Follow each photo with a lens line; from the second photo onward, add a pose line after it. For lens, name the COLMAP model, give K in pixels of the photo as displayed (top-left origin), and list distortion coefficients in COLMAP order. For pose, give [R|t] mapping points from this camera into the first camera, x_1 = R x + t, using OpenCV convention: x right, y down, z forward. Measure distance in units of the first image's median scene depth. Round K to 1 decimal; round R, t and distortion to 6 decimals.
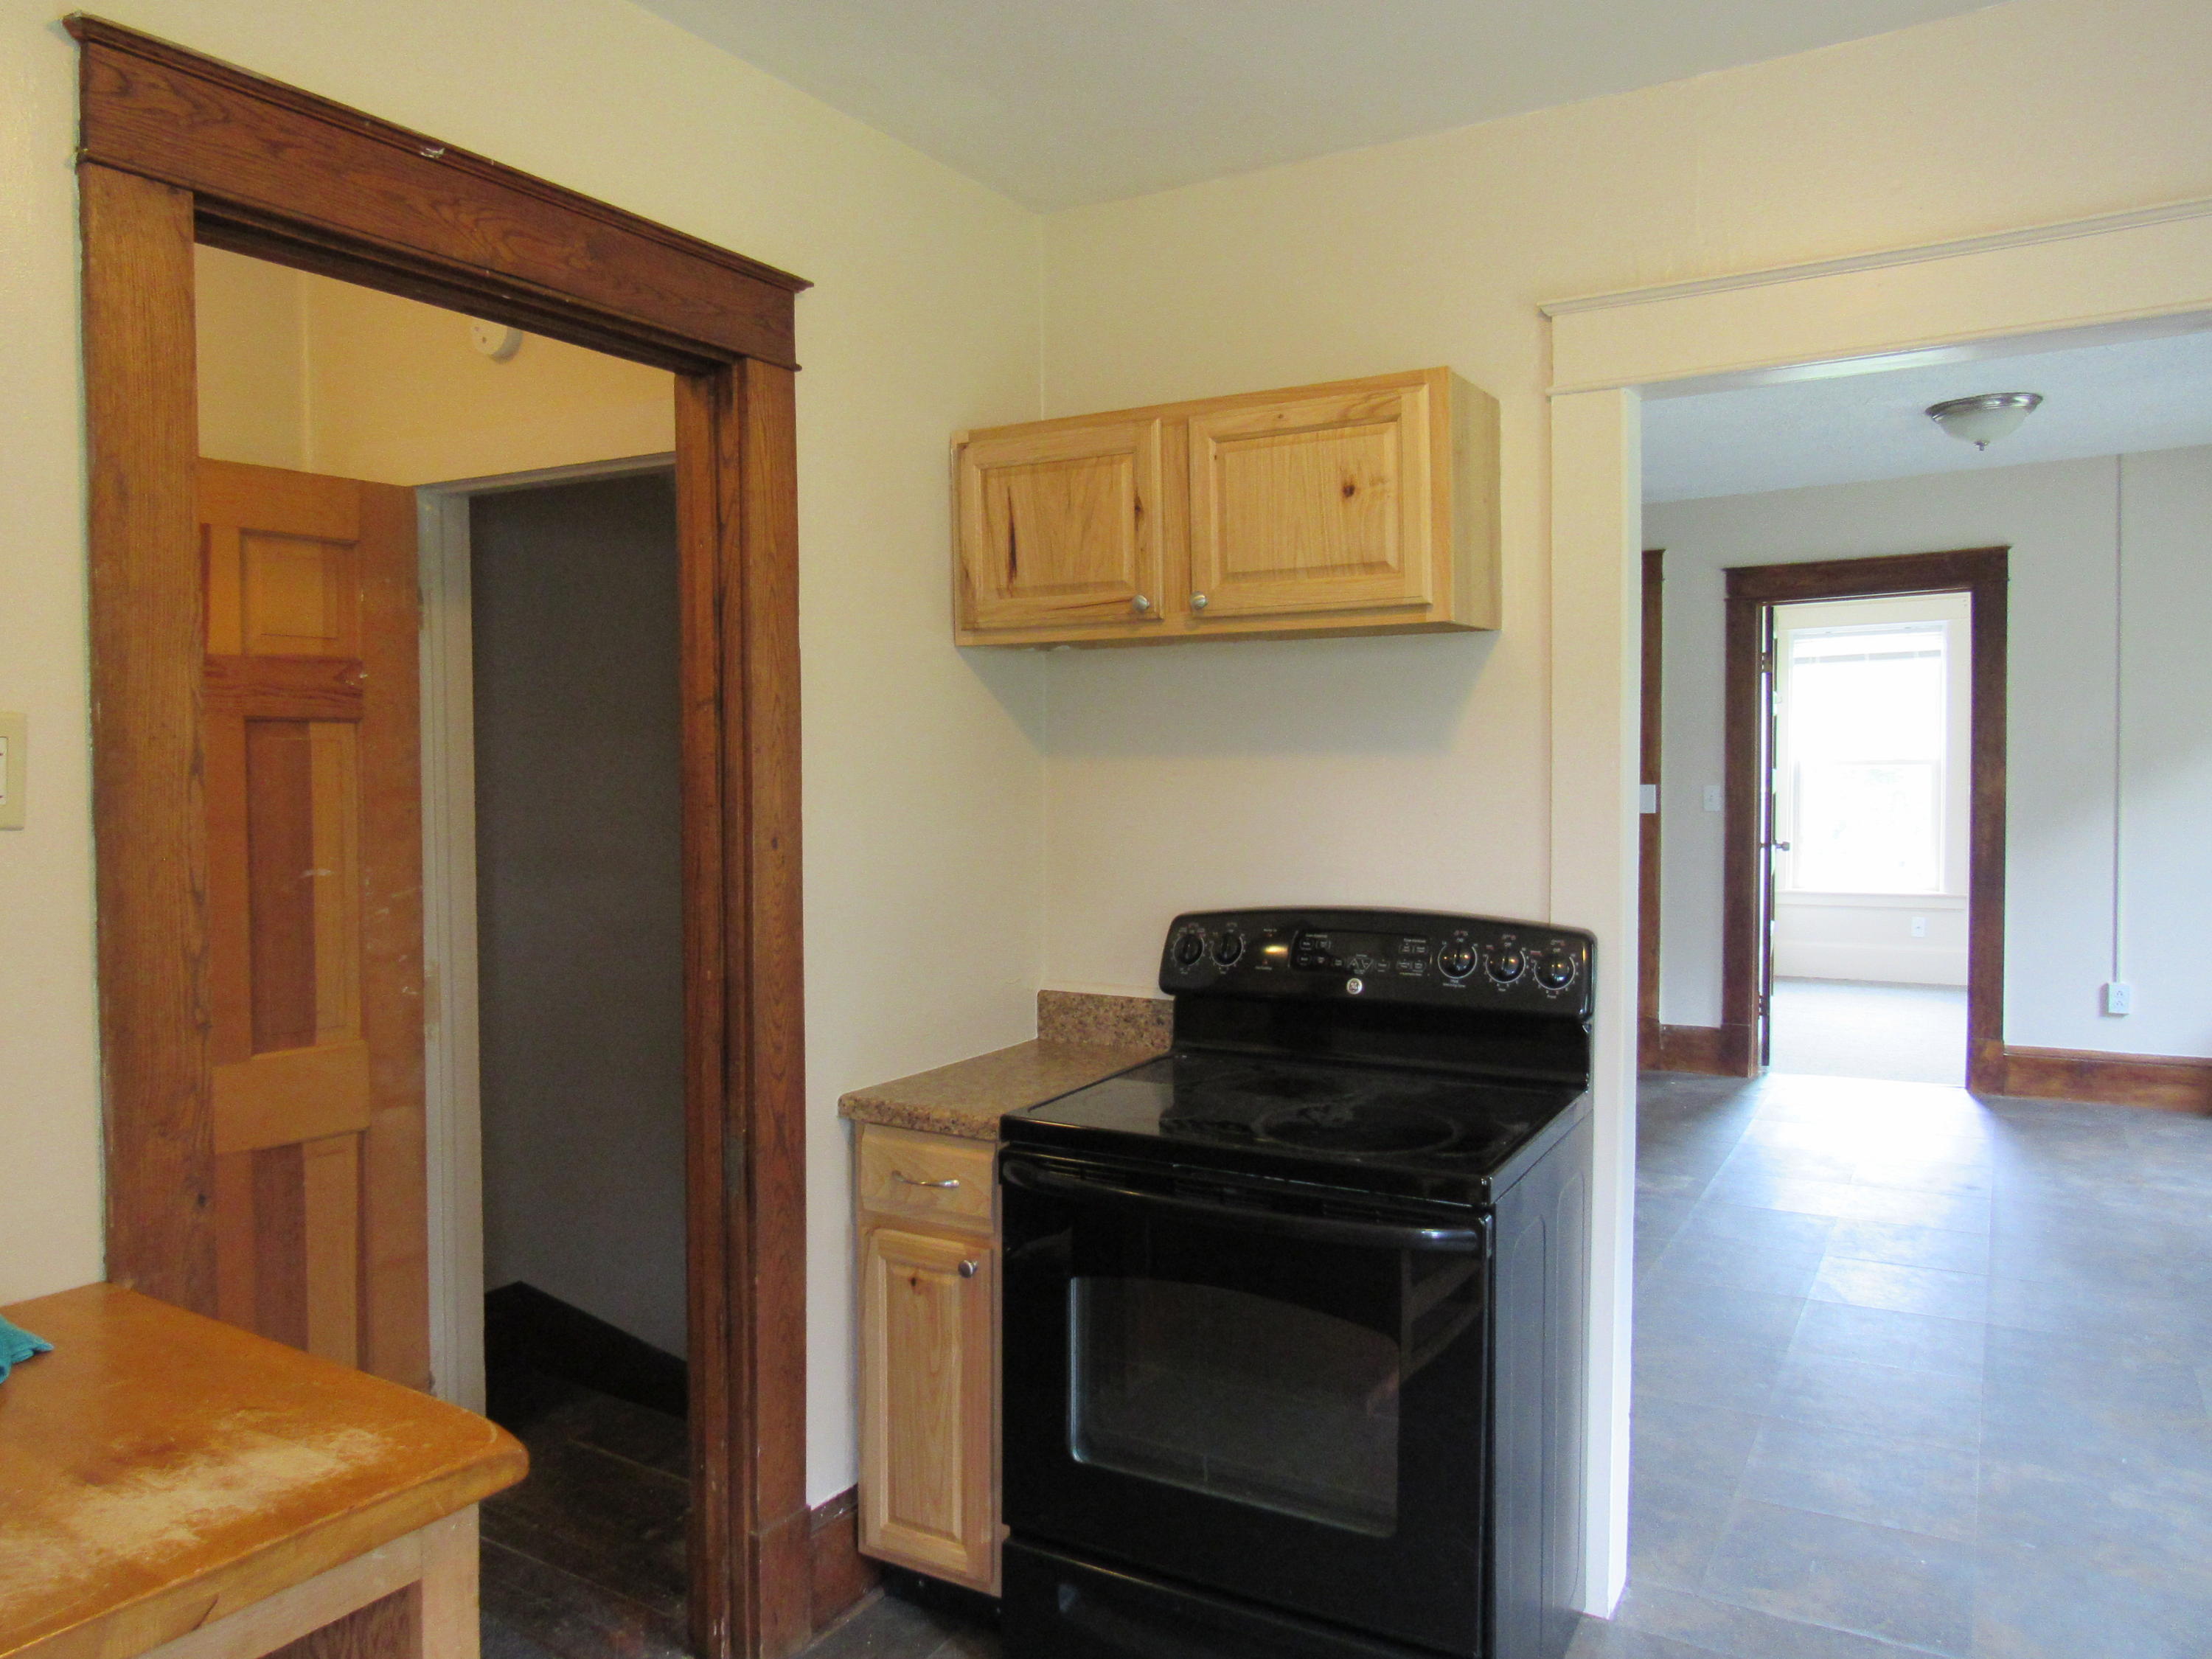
lens RADIAL K [[1553.8, 0, 1107.8], [0, 1553.8, 789.7], [0, 0, 1]] dist [0.001011, 0.000768]
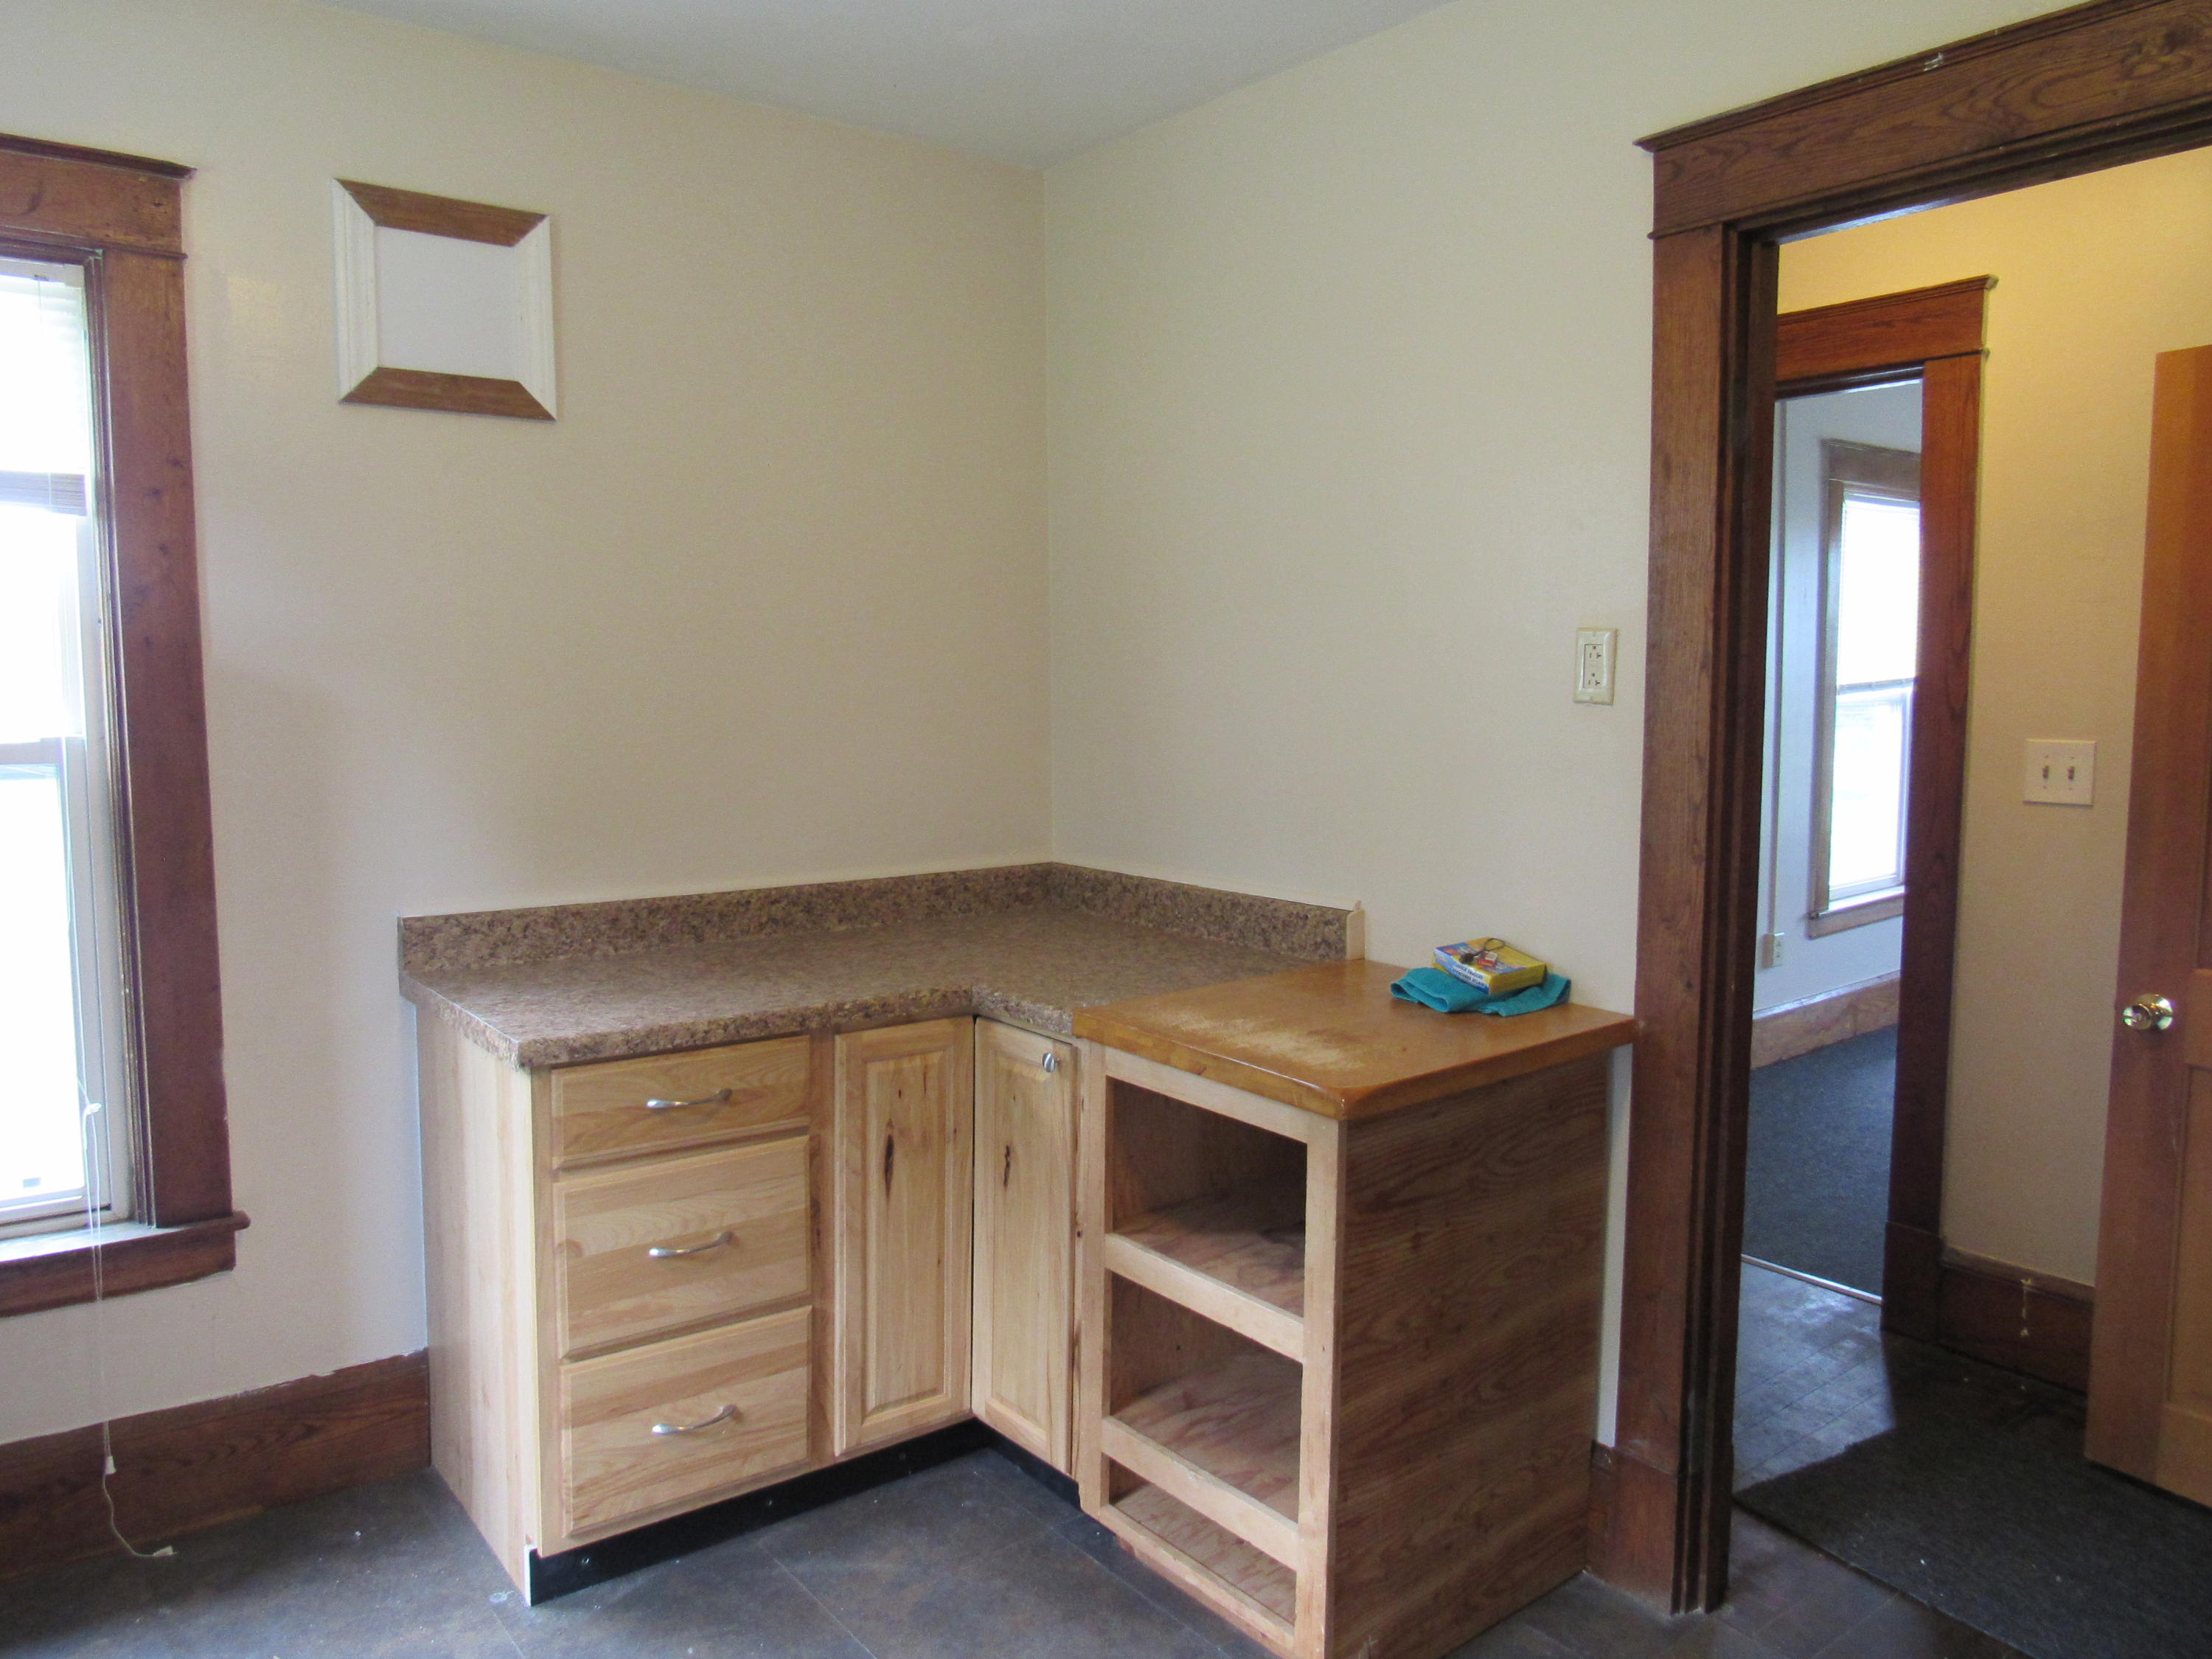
lens RADIAL K [[1605.2, 0, 1106.0], [0, 1605.2, 829.5], [0, 0, 1]] dist [-0.003809, -0.000484]
pose [[-0.358545, 0.093807, -0.928787, 0.892946], [-0.026791, 0.993494, 0.110684, -0.012401], [0.933128, 0.064568, -0.353699, 1.020330]]
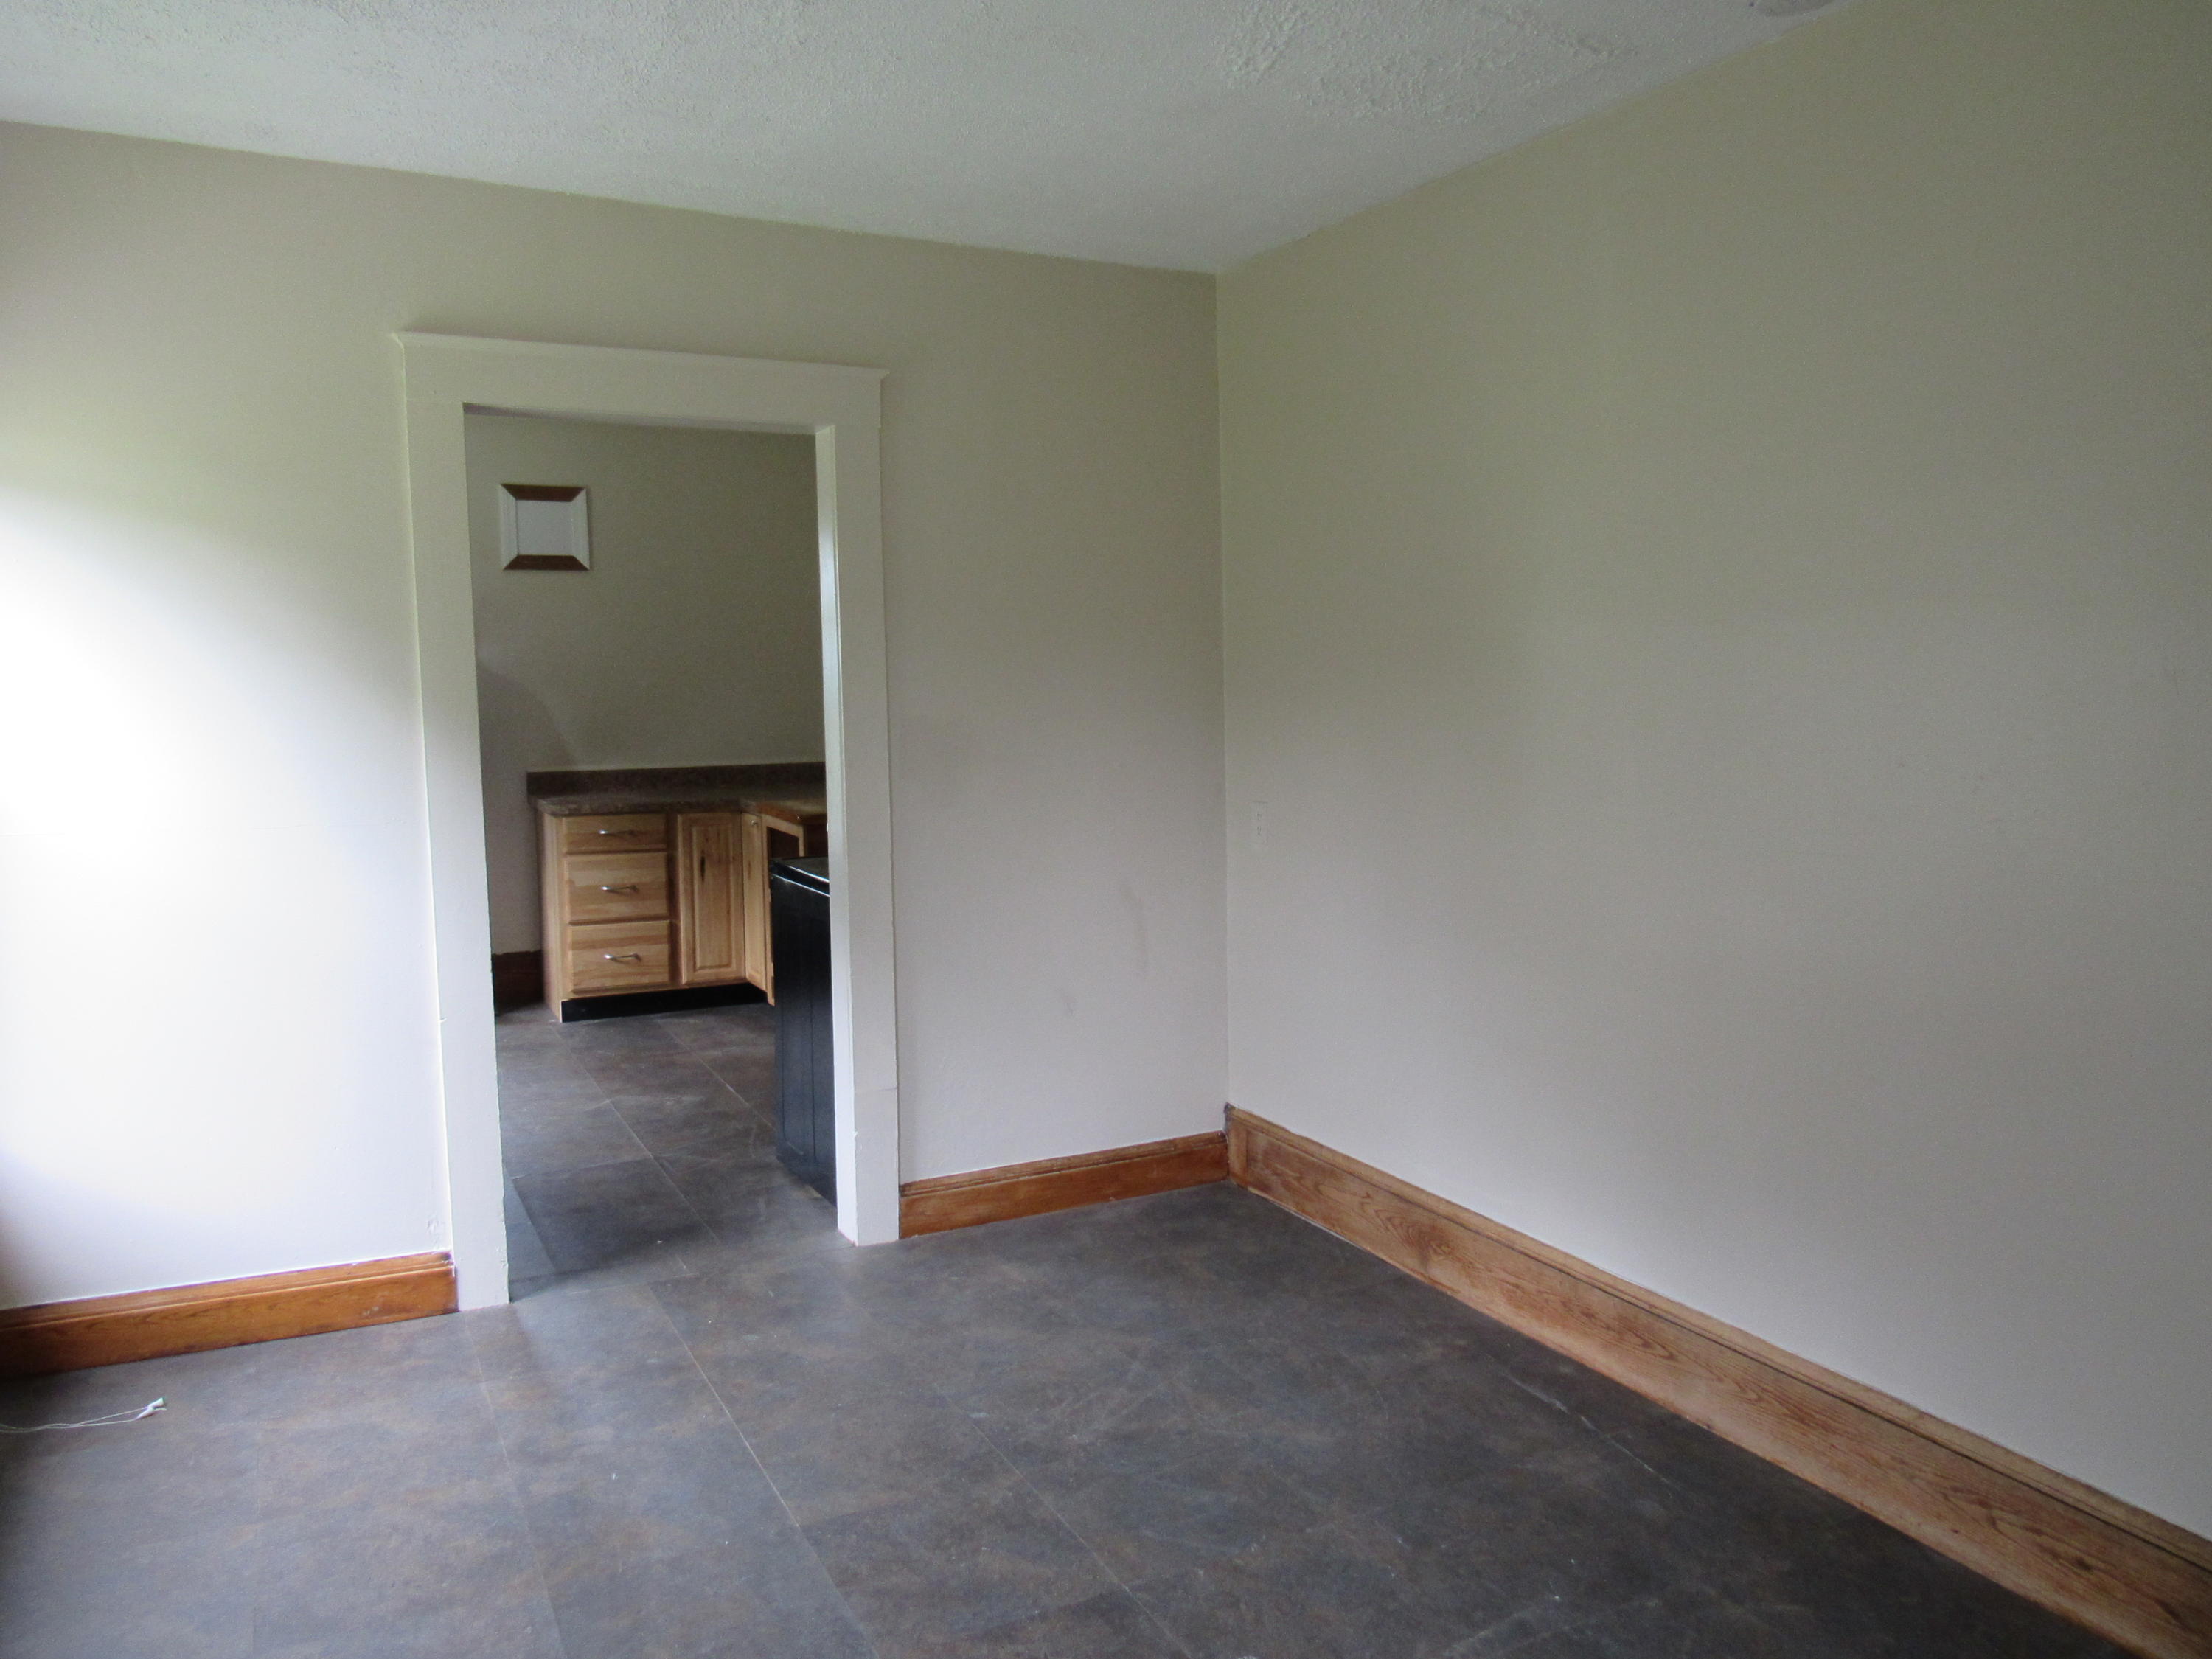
lens RADIAL K [[1605.2, 0, 1106.0], [0, 1605.2, 829.5], [0, 0, 1]] dist [-0.003809, -0.000484]
pose [[-0.517346, 0.094703, -0.850520, 2.394324], [-0.011478, 0.993001, 0.117549, -0.076969], [0.855699, 0.070576, -0.512638, 3.180266]]
